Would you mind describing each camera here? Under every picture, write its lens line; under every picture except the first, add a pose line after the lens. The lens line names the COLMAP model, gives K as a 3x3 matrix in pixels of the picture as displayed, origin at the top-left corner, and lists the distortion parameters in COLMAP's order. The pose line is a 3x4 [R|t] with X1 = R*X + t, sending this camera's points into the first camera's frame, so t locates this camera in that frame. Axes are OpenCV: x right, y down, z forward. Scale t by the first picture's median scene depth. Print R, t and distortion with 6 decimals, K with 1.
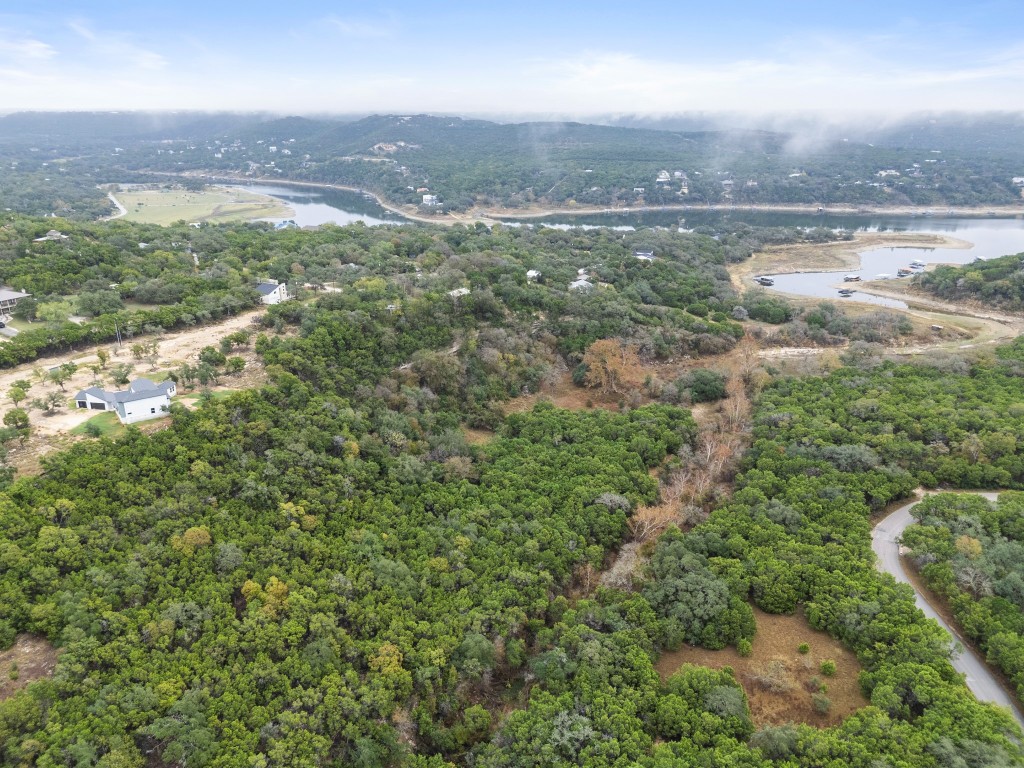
lens RADIAL K [[754.2, 0, 510.6], [0, 754.2, 384.7], [0, 0, 1]] dist [0.073492, -0.070635]
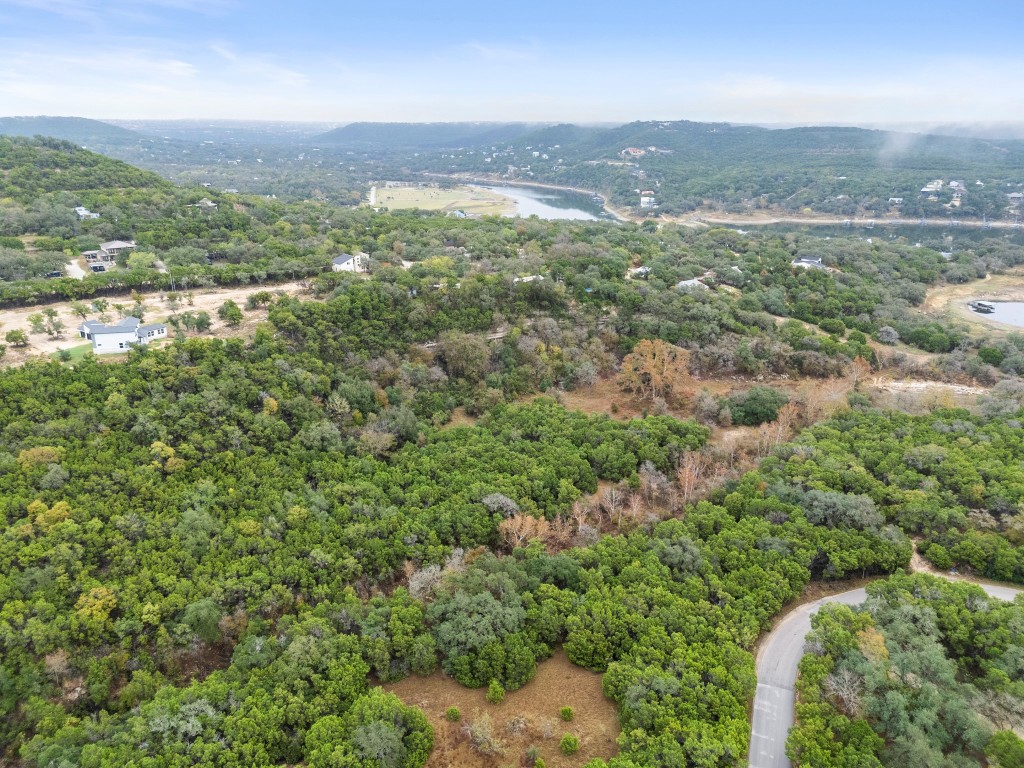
lens RADIAL K [[754.2, 0, 510.1], [0, 754.2, 382.4], [0, 0, 1]] dist [0.073492, -0.070635]
pose [[0.928848, 0.122786, -0.349521, 0.133975], [-0.129285, 0.991596, 0.004772, 0.002899], [0.347170, 0.040756, 0.936916, 0.055670]]
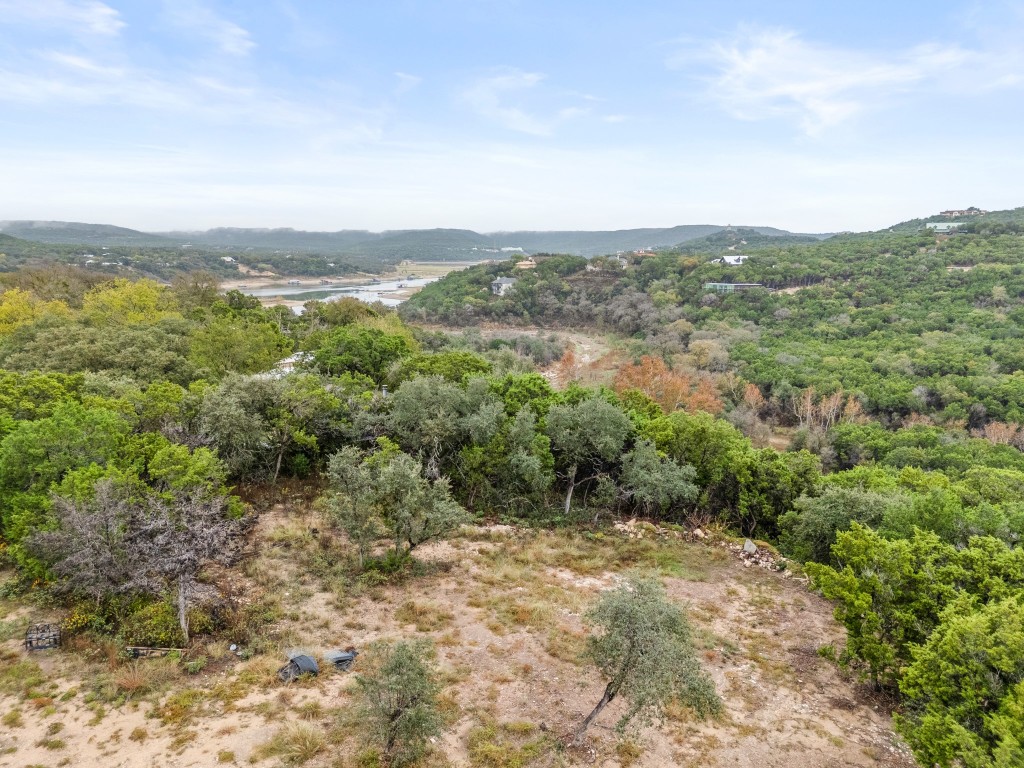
lens RADIAL K [[754.2, 0, 503.7], [0, 754.2, 383.3], [0, 0, 1]] dist [0.073492, -0.070635]
pose [[0.422583, -0.160942, 0.891920, -0.172021], [0.302960, 0.952582, 0.028349, -0.040827], [-0.854189, 0.258236, 0.451304, 0.397764]]
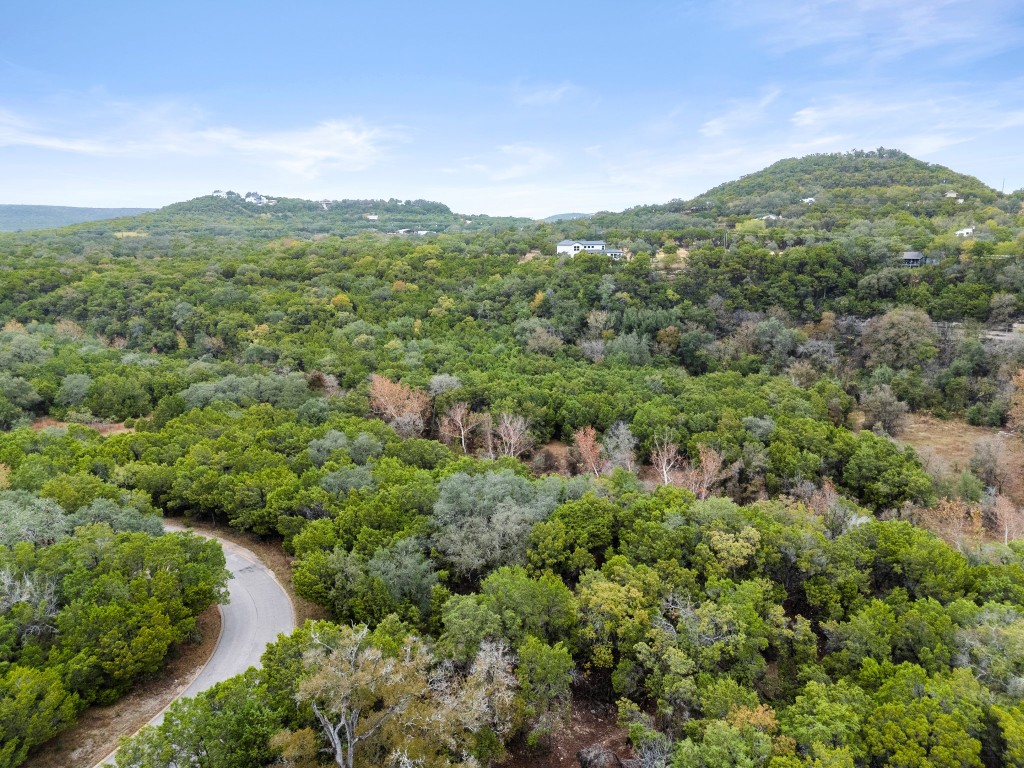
lens RADIAL K [[754.2, 0, 514.7], [0, 754.2, 379.5], [0, 0, 1]] dist [0.073492, -0.070635]
pose [[-0.174213, 0.183267, -0.967503, 0.258263], [-0.327506, 0.915810, 0.232448, -0.013721], [0.928649, 0.357359, -0.099525, 0.350552]]
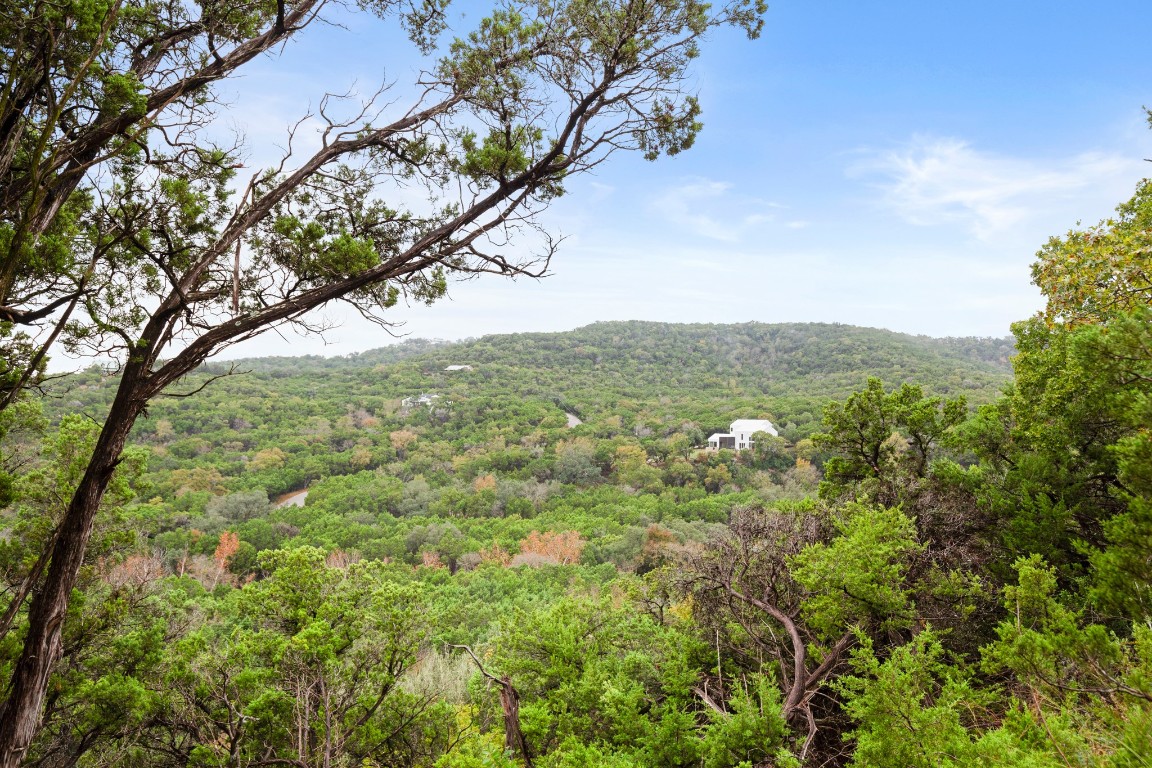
lens RADIAL K [[863.5, 0, 585.6], [0, 863.5, 383.3], [0, 0, 1]] dist [0.008222, 0.001401]
pose [[-0.512732, 0.033098, 0.857911, -0.113237], [0.282926, 0.949954, 0.132443, -0.007128], [-0.810592, 0.310633, -0.496436, 0.374374]]
